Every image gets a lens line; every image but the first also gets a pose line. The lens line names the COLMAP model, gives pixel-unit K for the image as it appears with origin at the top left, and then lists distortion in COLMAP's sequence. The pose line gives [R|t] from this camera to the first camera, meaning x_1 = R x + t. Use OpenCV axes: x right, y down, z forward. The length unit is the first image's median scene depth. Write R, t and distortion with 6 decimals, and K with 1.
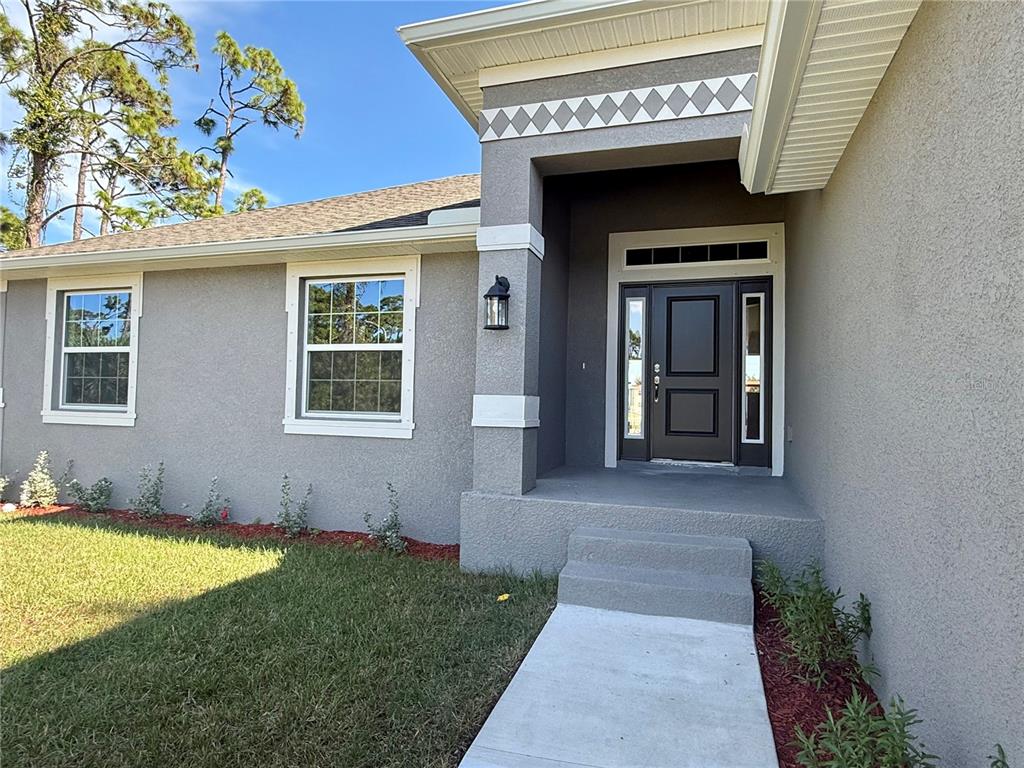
lens RADIAL K [[606.7, 0, 512.0], [0, 606.7, 384.0], [0, 0, 1]] dist [0.000865, 0.000472]
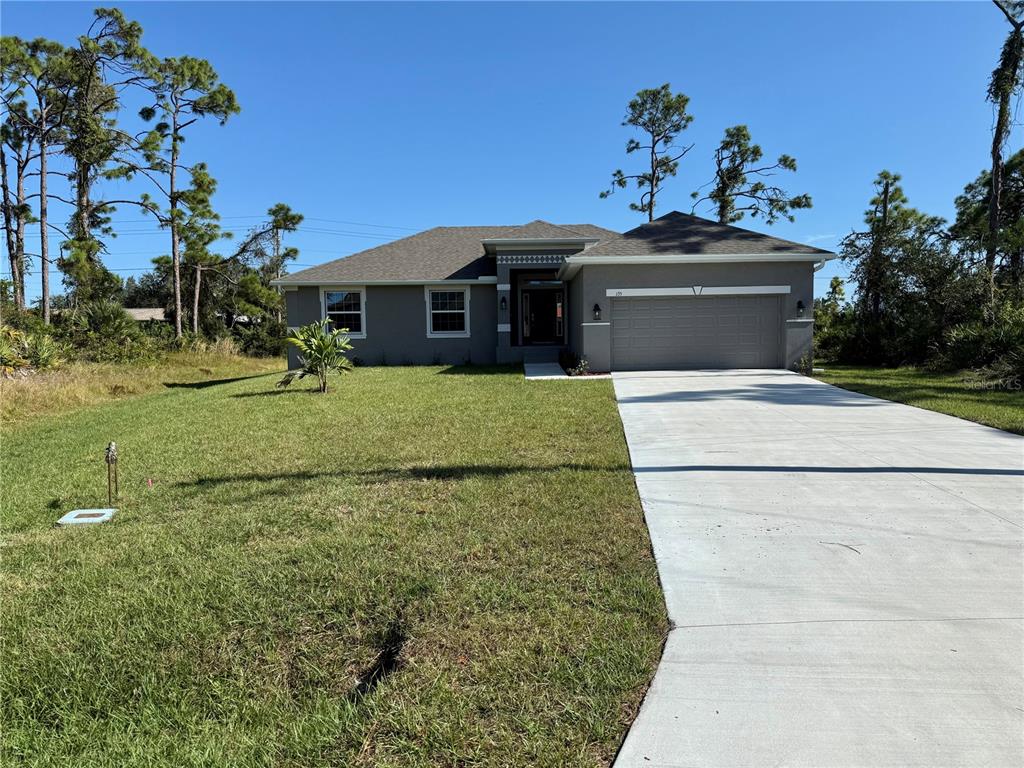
lens RADIAL K [[826.6, 0, 512.0], [0, 826.6, 384.0], [0, 0, 1]] dist [-0.000847, -0.000079]
pose [[0.953122, -0.049593, 0.298495, -1.303661], [0.022129, 0.995260, 0.094696, -0.085449], [-0.301777, -0.083651, 0.949702, -3.473053]]
